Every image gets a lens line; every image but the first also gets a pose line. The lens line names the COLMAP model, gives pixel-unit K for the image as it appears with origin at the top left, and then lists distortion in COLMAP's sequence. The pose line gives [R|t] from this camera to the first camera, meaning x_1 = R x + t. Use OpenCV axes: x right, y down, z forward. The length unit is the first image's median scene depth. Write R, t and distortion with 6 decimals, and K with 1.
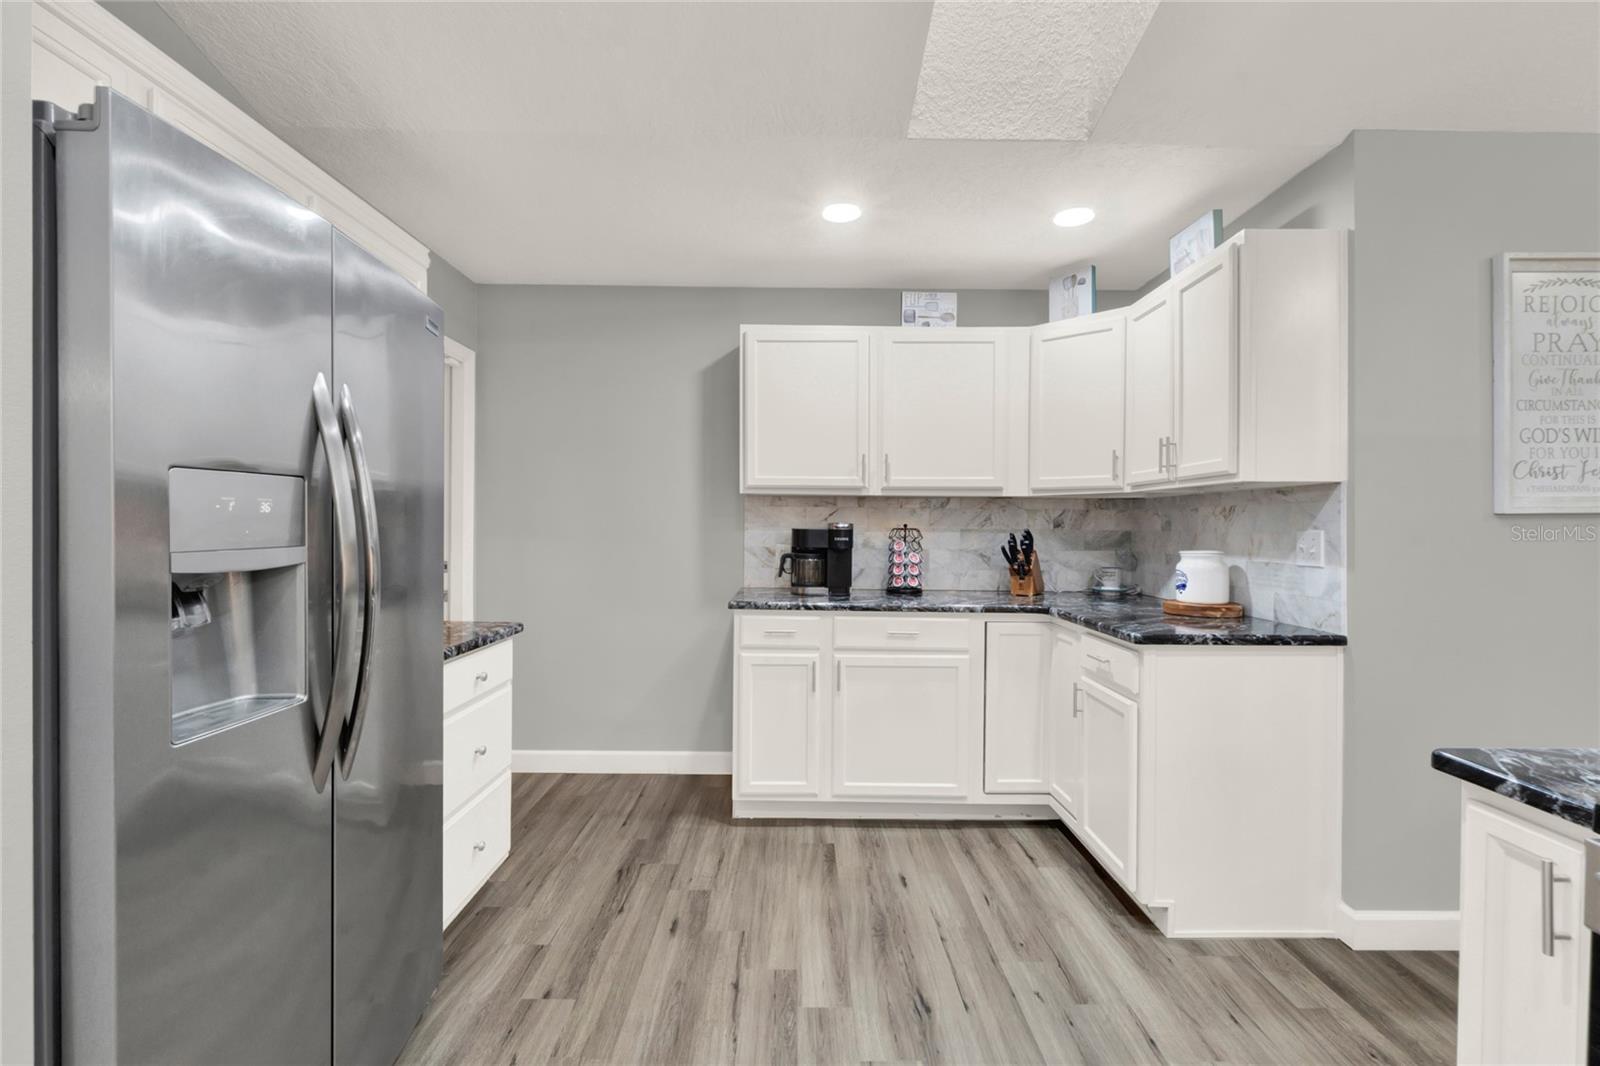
lens RADIAL K [[707.7, 0, 797.6], [0, 707.7, 528.3], [0, 0, 1]] dist [-0.009425, 0.000233]
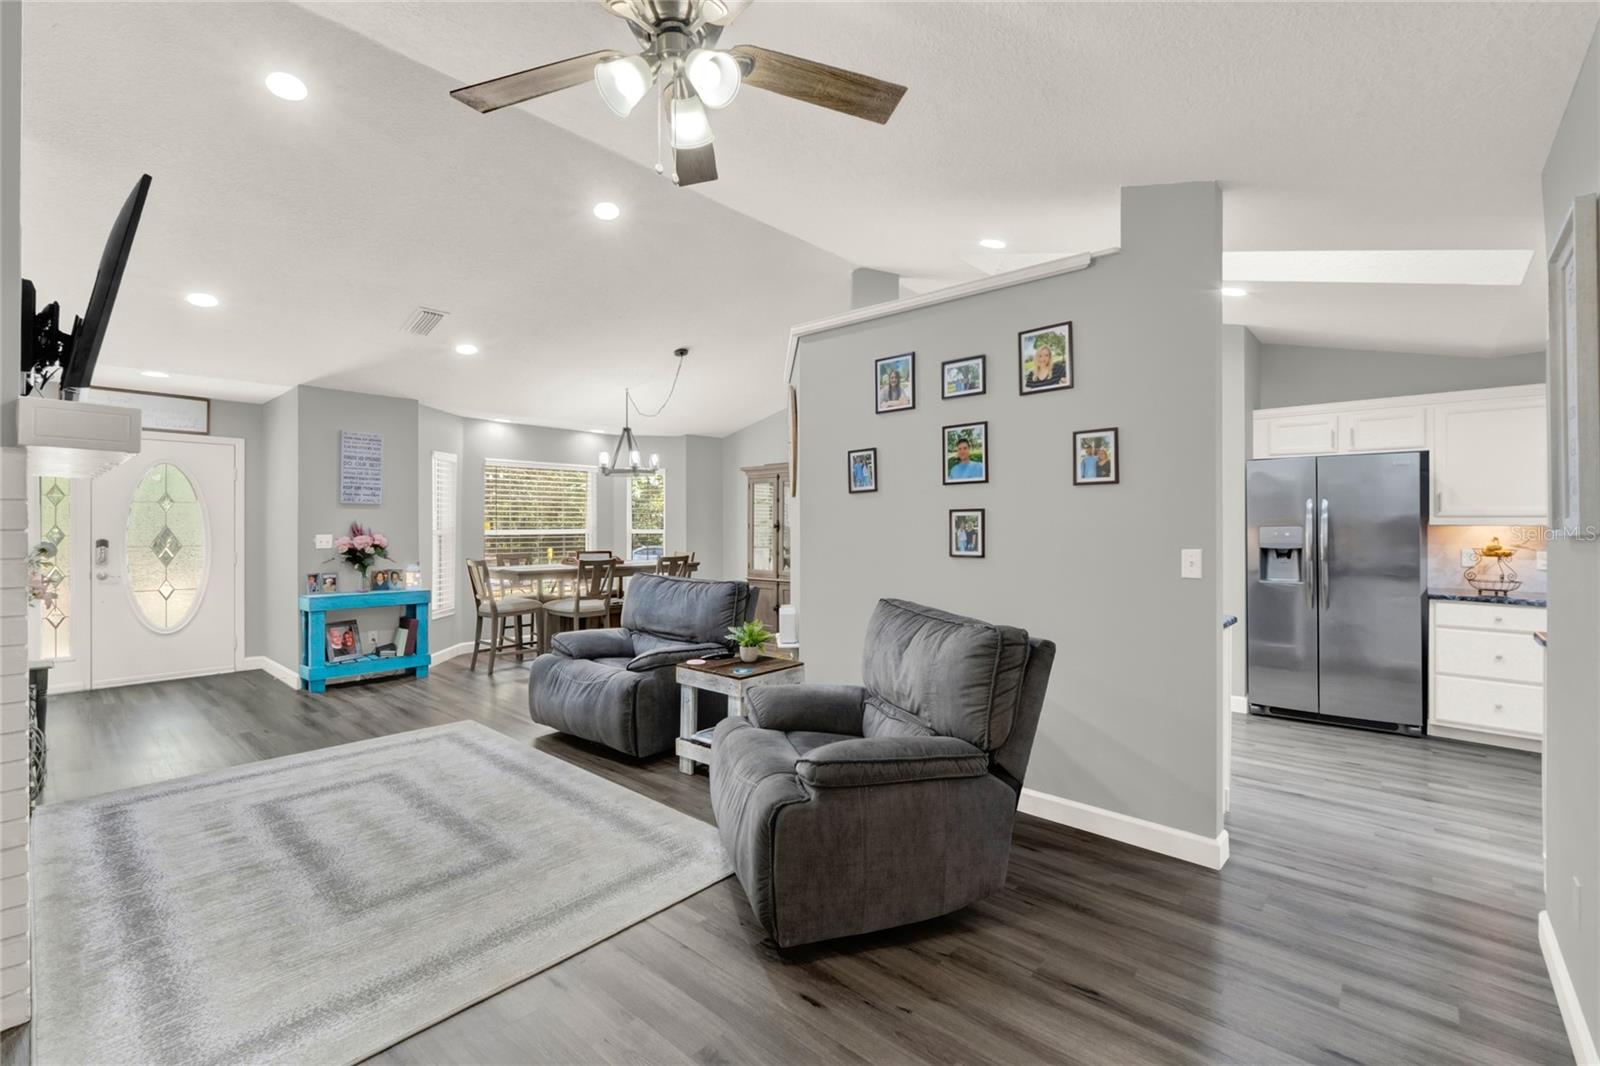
lens RADIAL K [[691.3, 0, 800.5], [0, 691.3, 526.4], [0, 0, 1]] dist [-0.002552, -0.000264]
pose [[-0.667812, -0.007921, -0.744288, 1.648235], [-0.009063, 0.999956, -0.002510, -0.006487], [0.744275, 0.005069, -0.667855, 0.622393]]
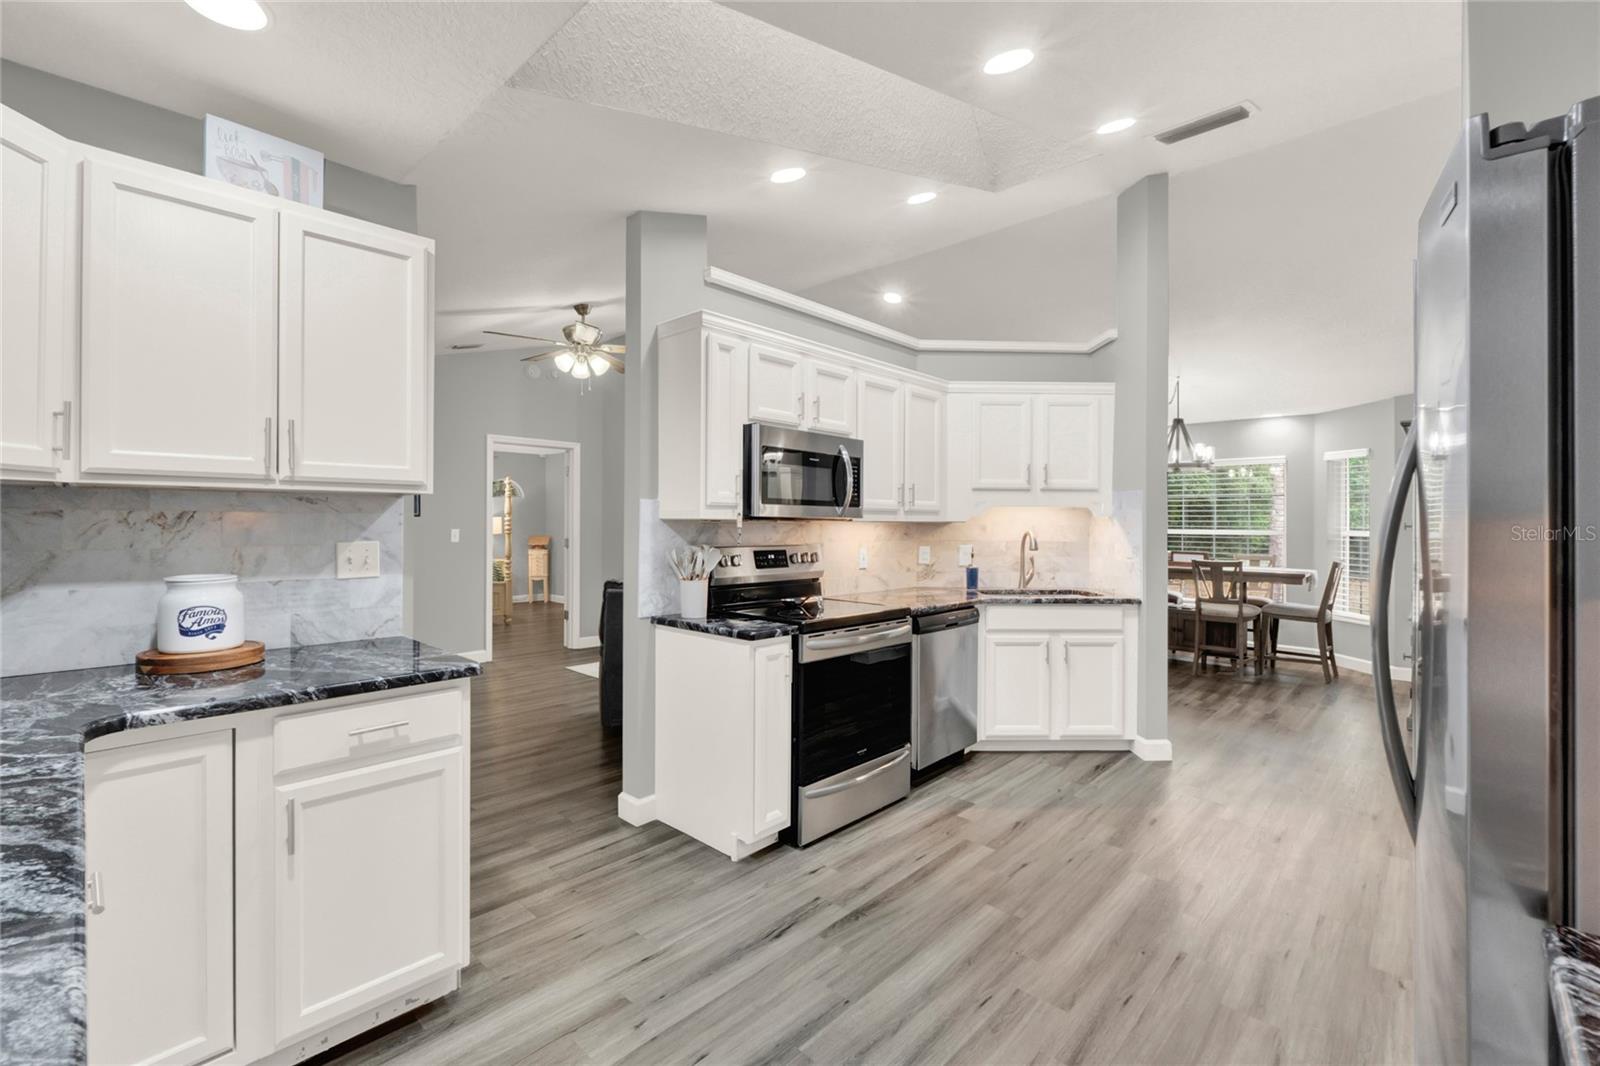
lens RADIAL K [[685.0, 0, 795.6], [0, 685.0, 520.0], [0, 0, 1]] dist [-0.001036, -0.000142]
pose [[-0.718848, -0.004891, 0.695151, -0.304688], [-0.004072, 0.999988, 0.002825, -0.025641], [-0.695156, -0.000800, -0.718859, 0.993522]]
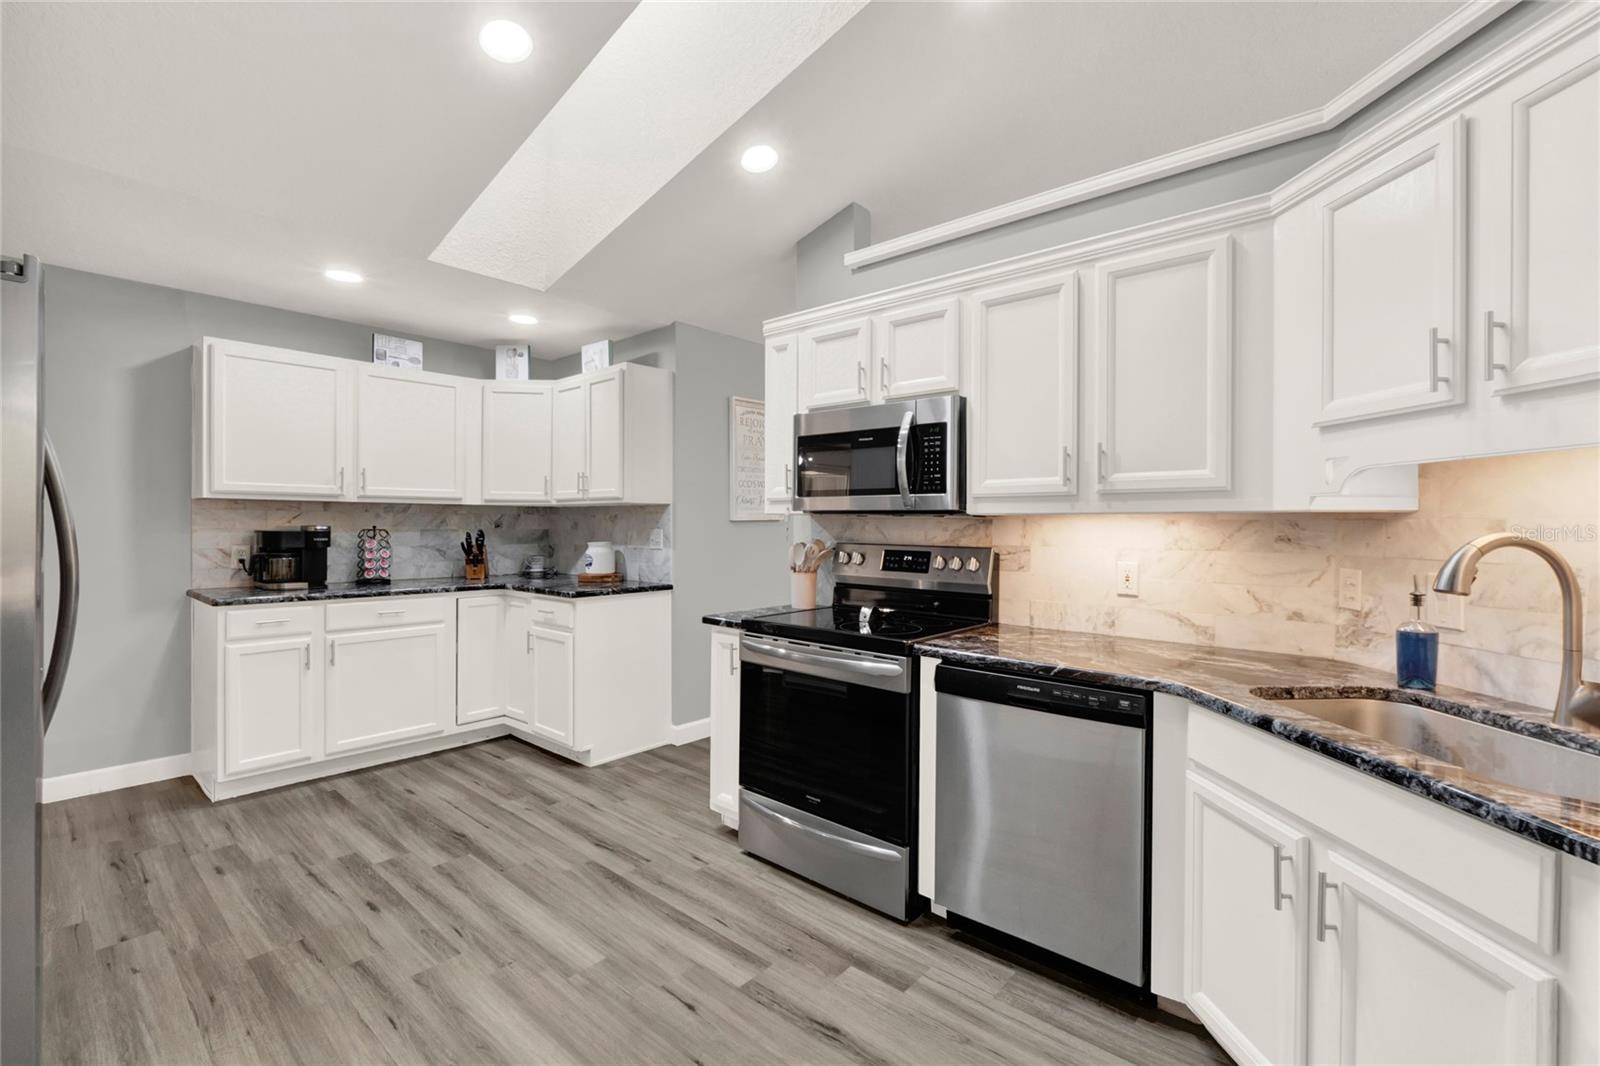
lens RADIAL K [[691.3, 0, 800.5], [0, 691.3, 526.4], [0, 0, 1]] dist [-0.002552, -0.000264]
pose [[0.657798, -0.006595, 0.753166, -0.301158], [0.003659, 0.999978, 0.005560, -0.010377], [-0.753186, -0.000901, 0.657808, -0.369748]]
